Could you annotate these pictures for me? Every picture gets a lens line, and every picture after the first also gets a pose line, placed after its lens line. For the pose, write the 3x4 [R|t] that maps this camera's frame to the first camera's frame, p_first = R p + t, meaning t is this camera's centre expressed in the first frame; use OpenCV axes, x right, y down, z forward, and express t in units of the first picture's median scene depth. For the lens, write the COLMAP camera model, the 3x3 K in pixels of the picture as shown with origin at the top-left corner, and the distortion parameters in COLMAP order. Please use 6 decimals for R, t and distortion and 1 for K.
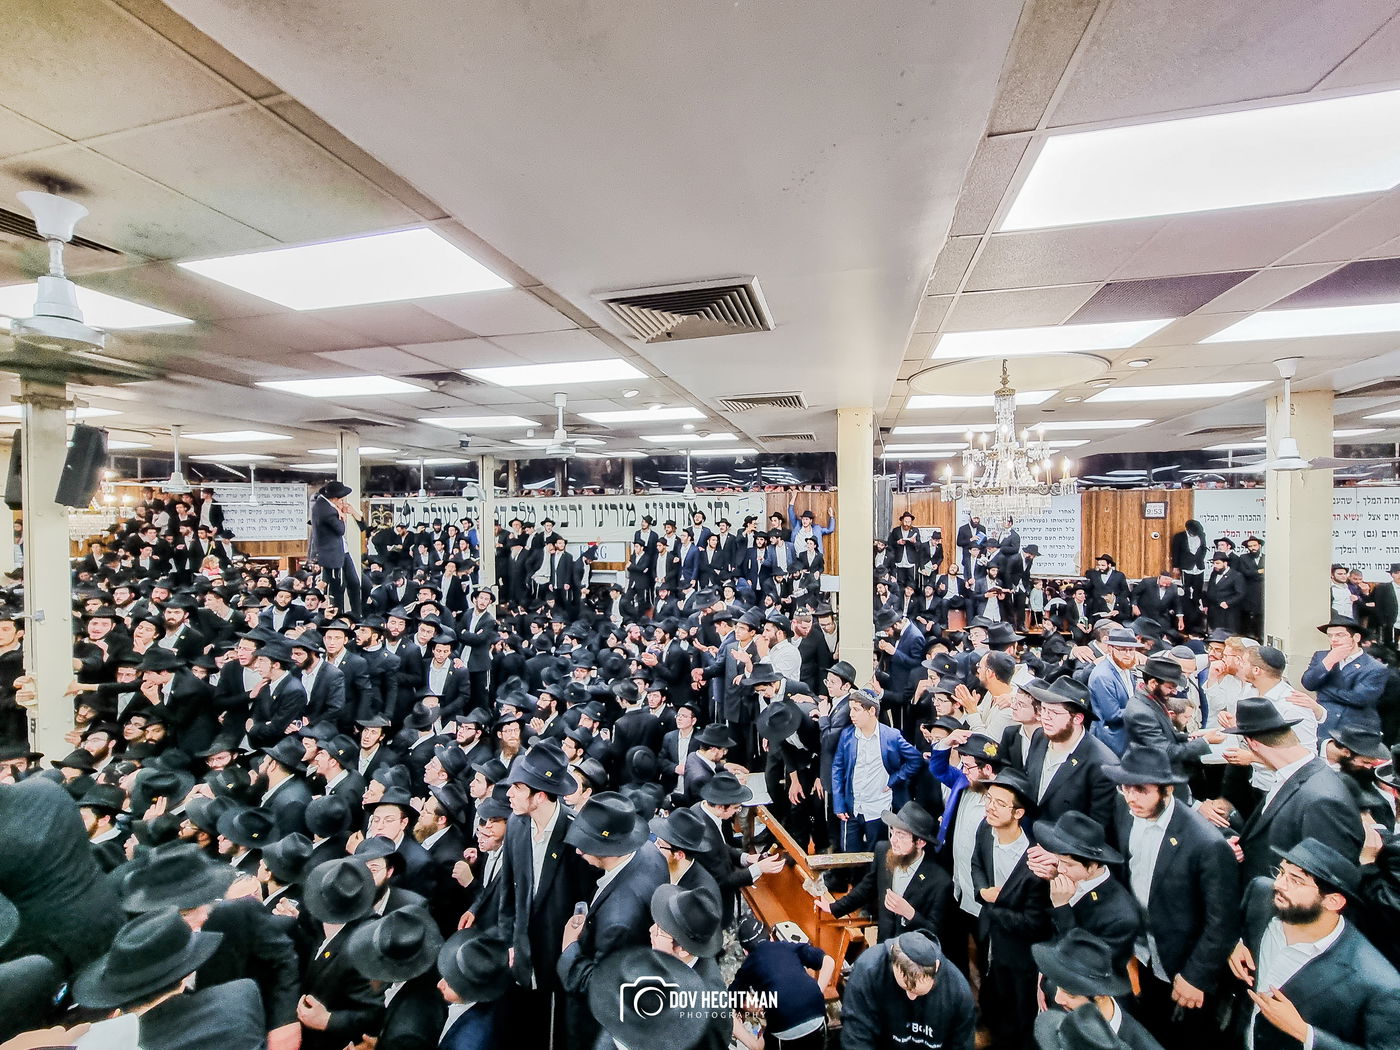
lens RADIAL K [[561.2, 0, 692.6], [0, 561.2, 531.8], [0, 0, 1]] dist [-0.064414, 0.009636]
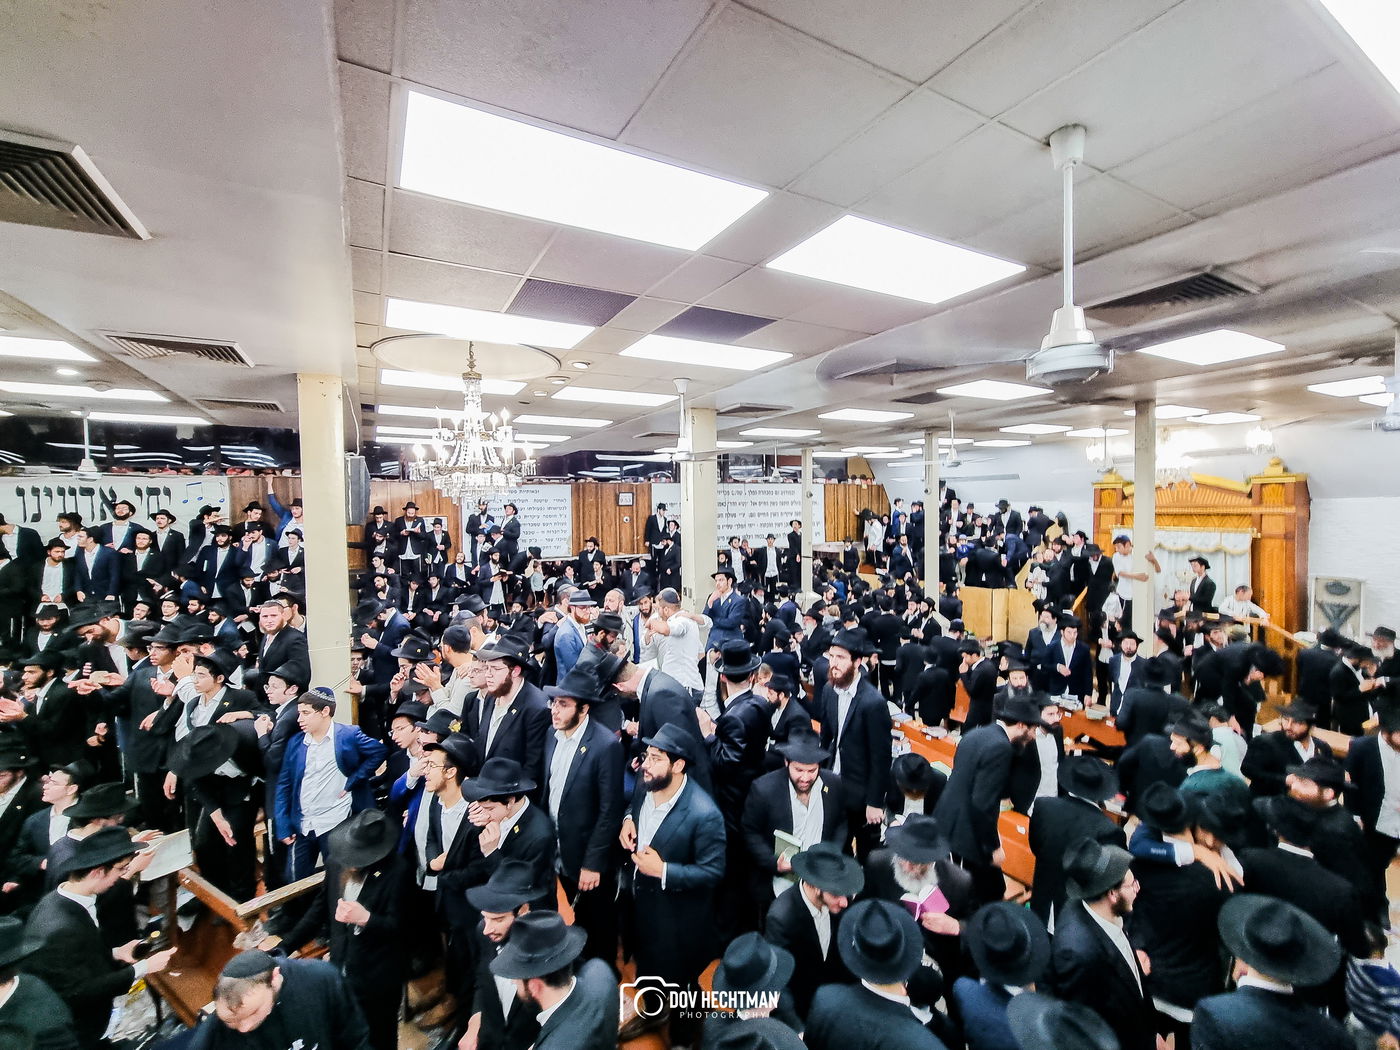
lens RADIAL K [[560.5, 0, 700.0], [0, 560.5, 525.0], [0, 0, 1]] dist [-0.057617, 0.009406]
pose [[0.700851, -0.021156, 0.712994, 0.120994], [0.028632, 0.999589, 0.001515, 0.040006], [-0.712733, 0.019353, 0.701169, -0.038671]]
